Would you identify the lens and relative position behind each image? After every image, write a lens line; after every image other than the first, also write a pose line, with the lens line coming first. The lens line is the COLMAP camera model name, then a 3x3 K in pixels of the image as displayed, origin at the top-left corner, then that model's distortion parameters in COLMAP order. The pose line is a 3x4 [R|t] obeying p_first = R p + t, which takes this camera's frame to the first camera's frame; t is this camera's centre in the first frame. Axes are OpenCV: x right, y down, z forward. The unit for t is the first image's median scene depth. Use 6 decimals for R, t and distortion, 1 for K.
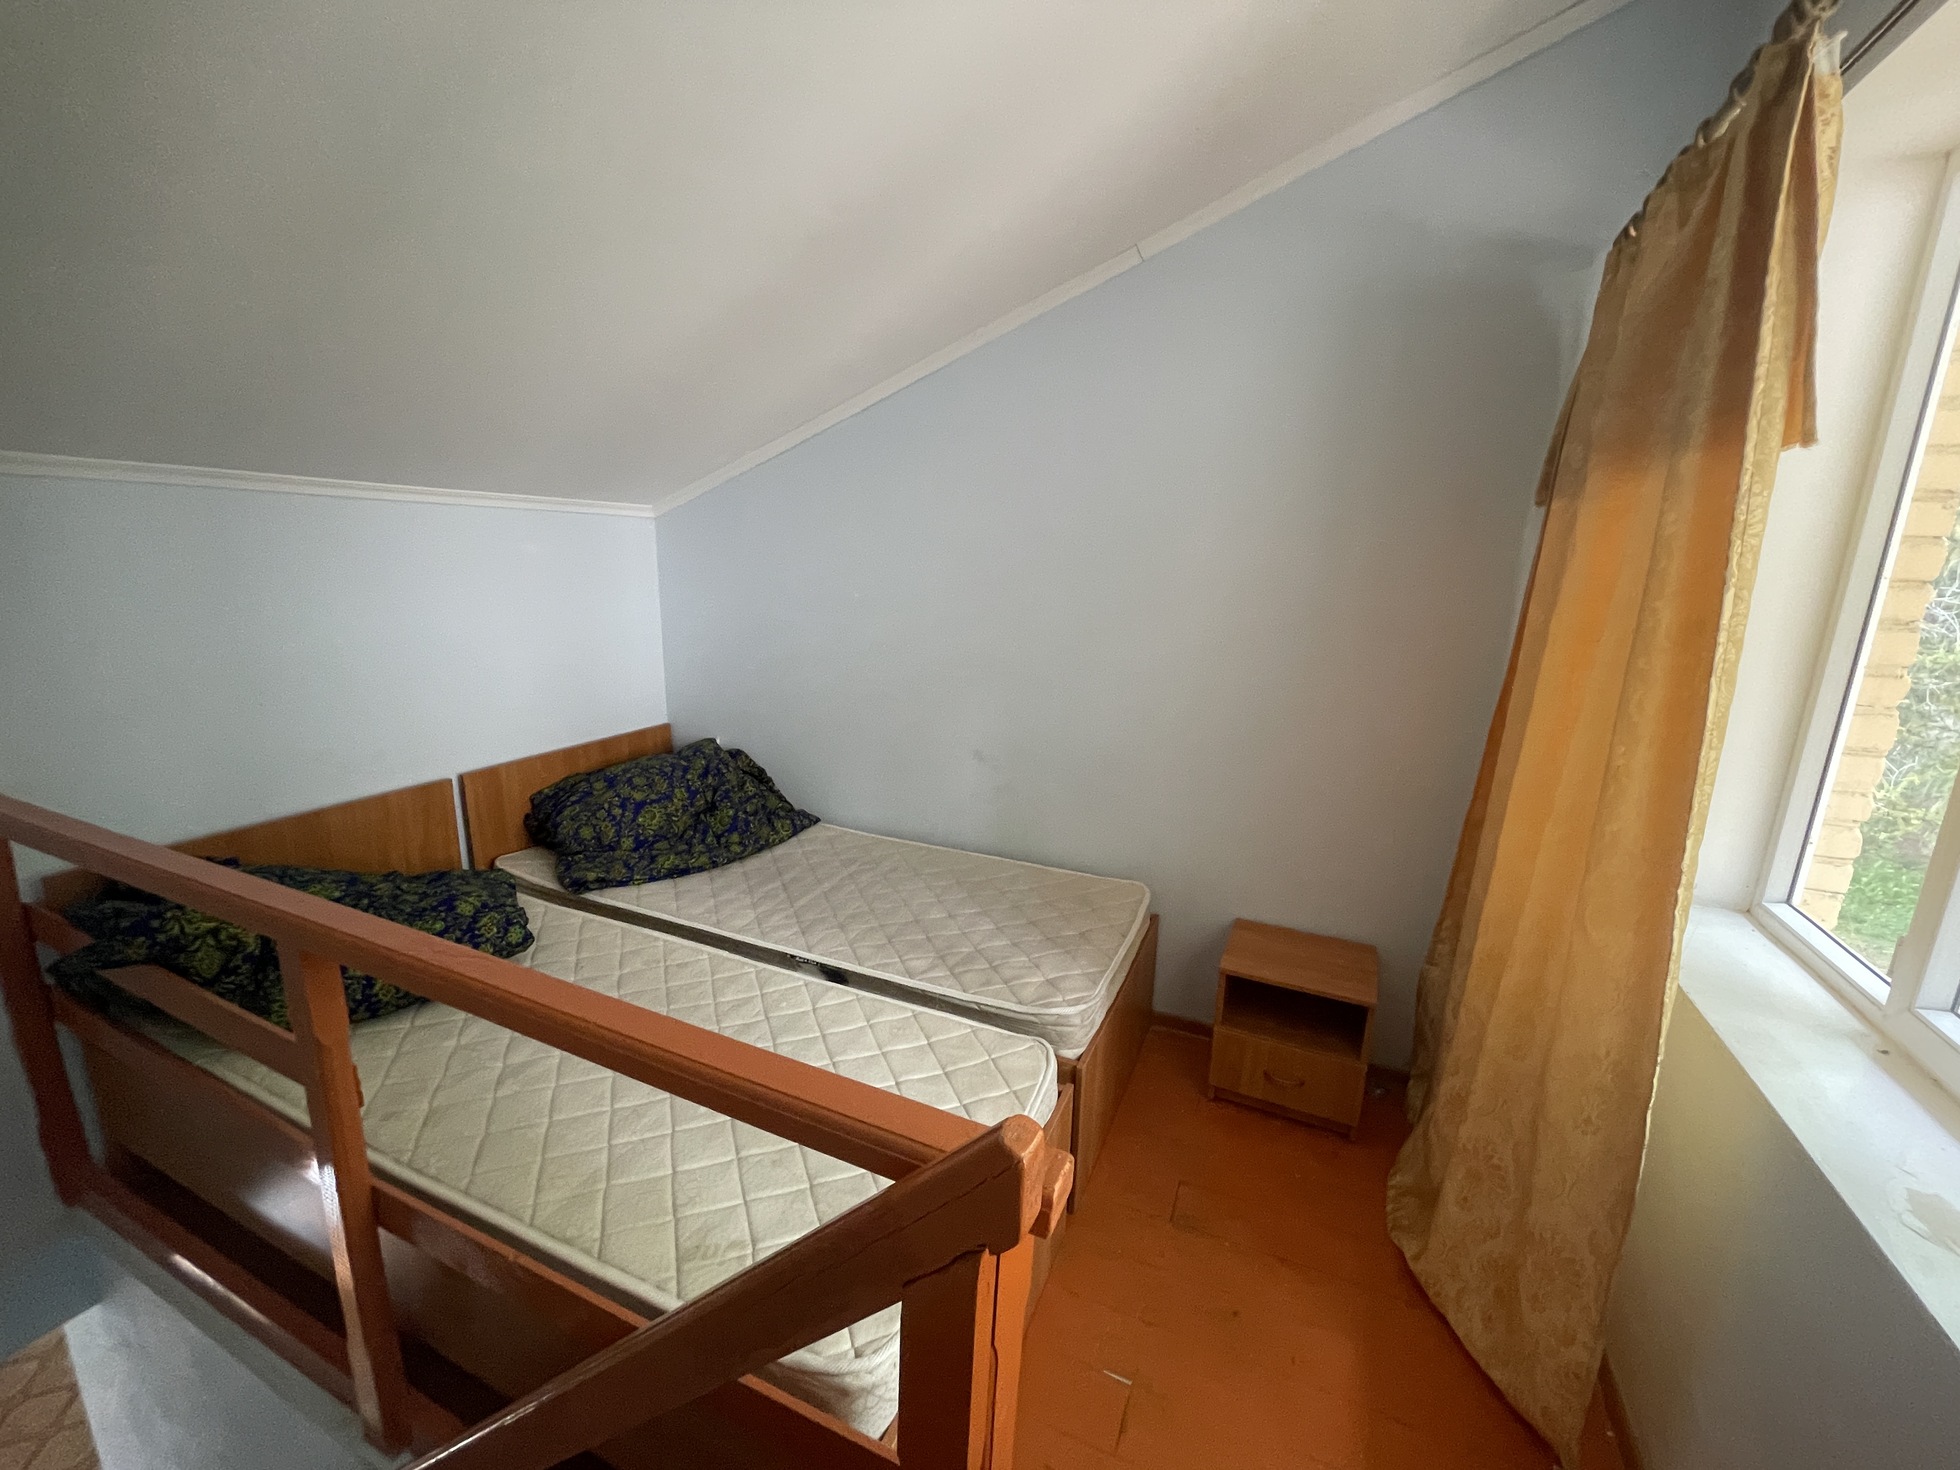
lens RADIAL K [[796.7, 0, 982.4], [0, 796.7, 739.0], [0, 0, 1]] dist [0.001024, 0.000355]
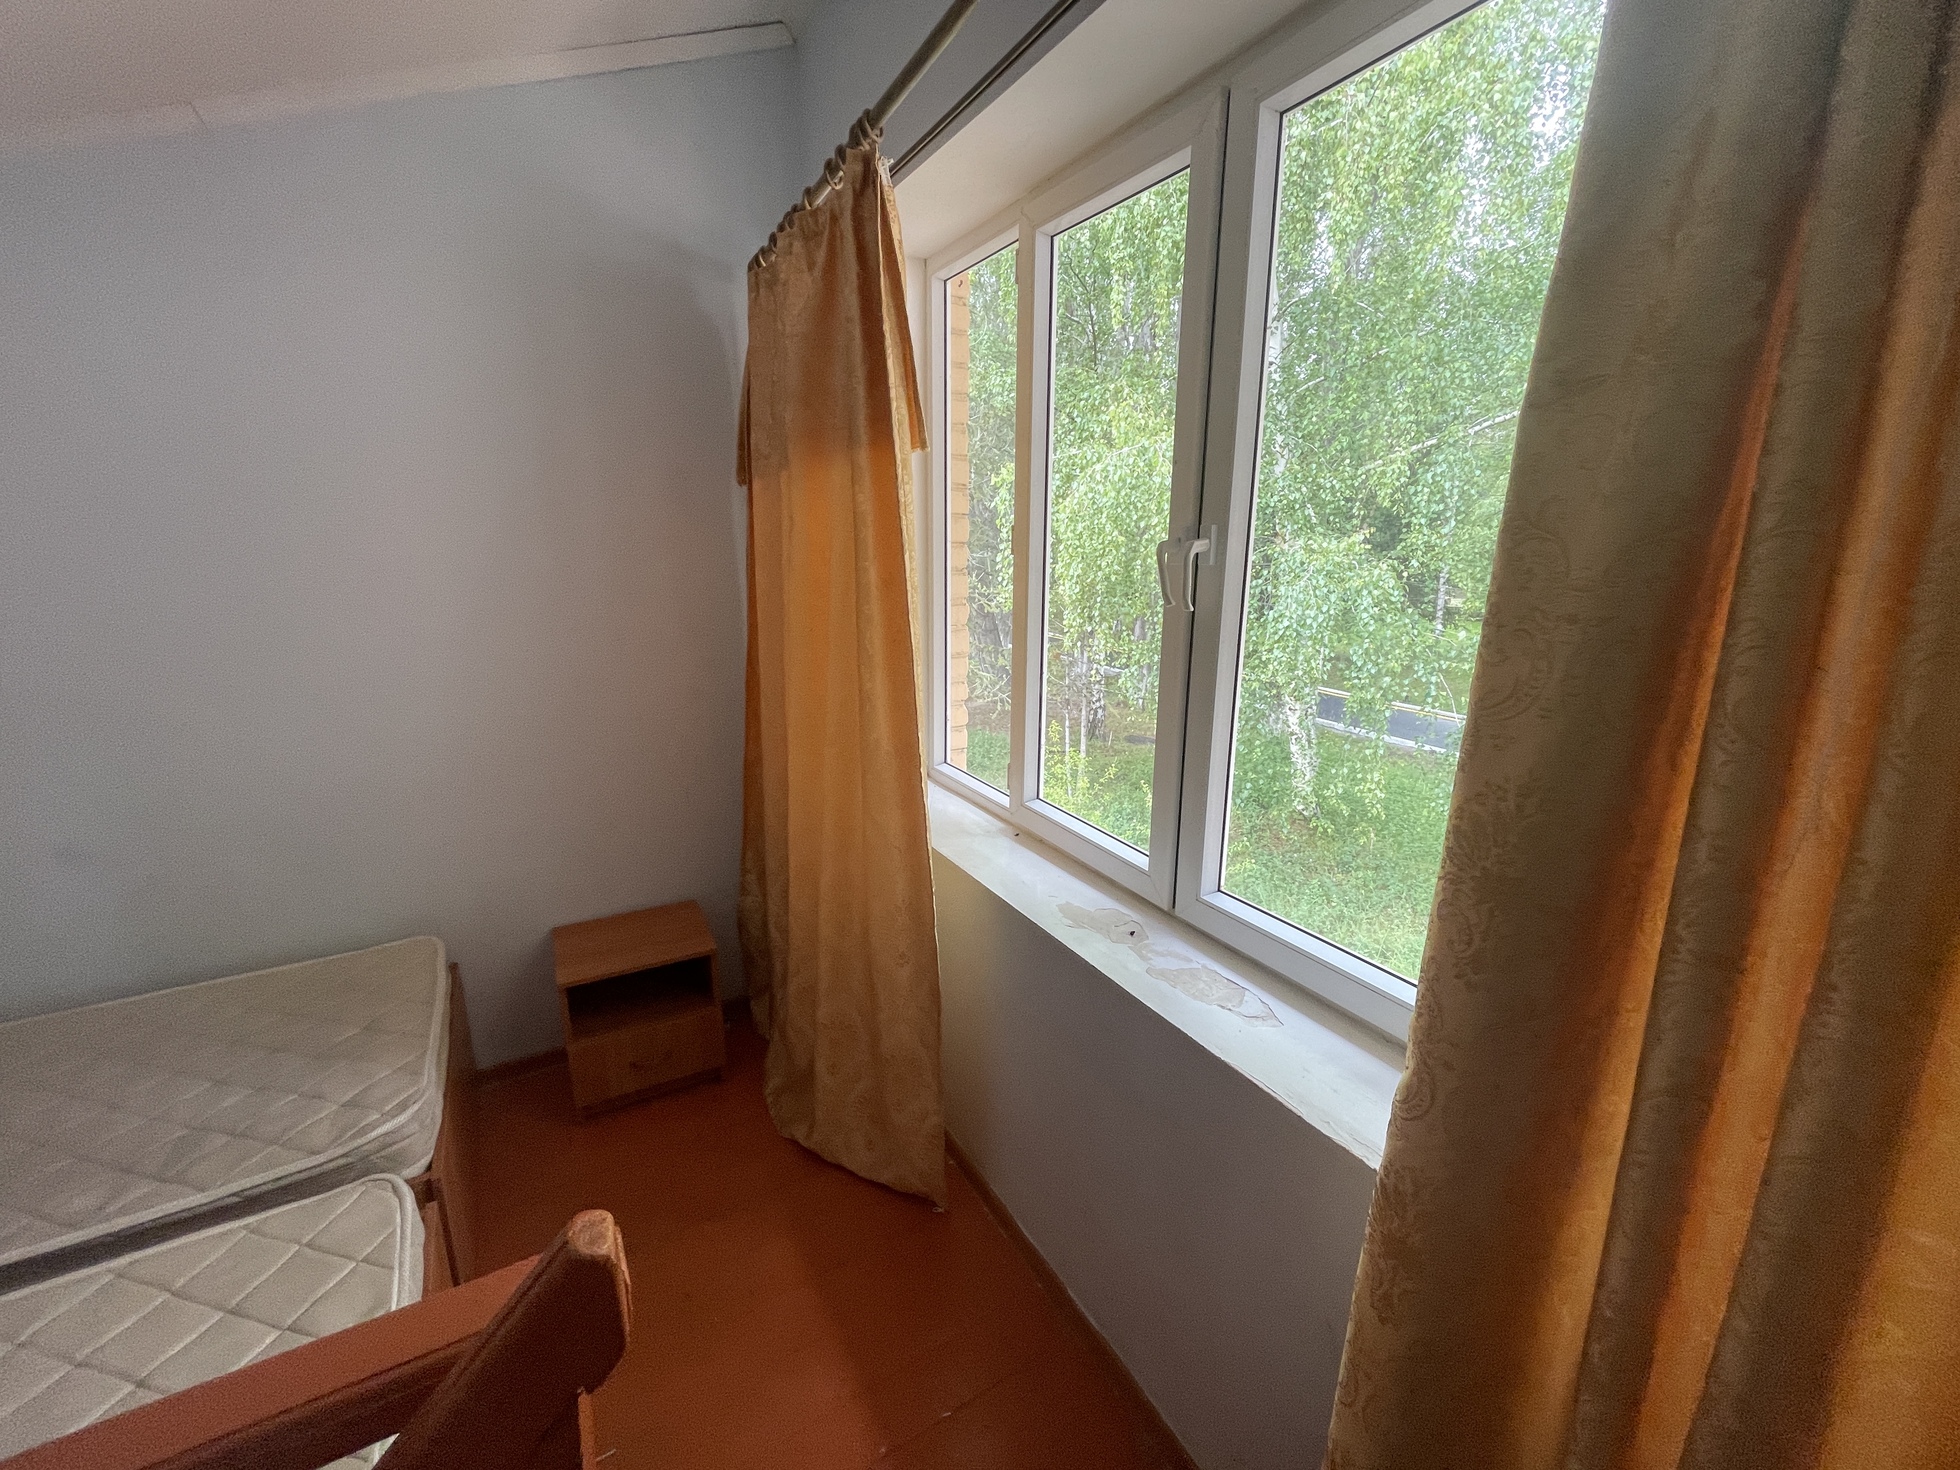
lens RADIAL K [[796.6, 0, 980.0], [0, 796.6, 735.0], [0, 0, 1]] dist [0.000259, 0.000448]
pose [[0.581563, -0.217171, 0.783978, -0.098915], [0.195800, 0.972745, 0.124214, -0.014267], [-0.789586, 0.081265, 0.608235, 0.049295]]
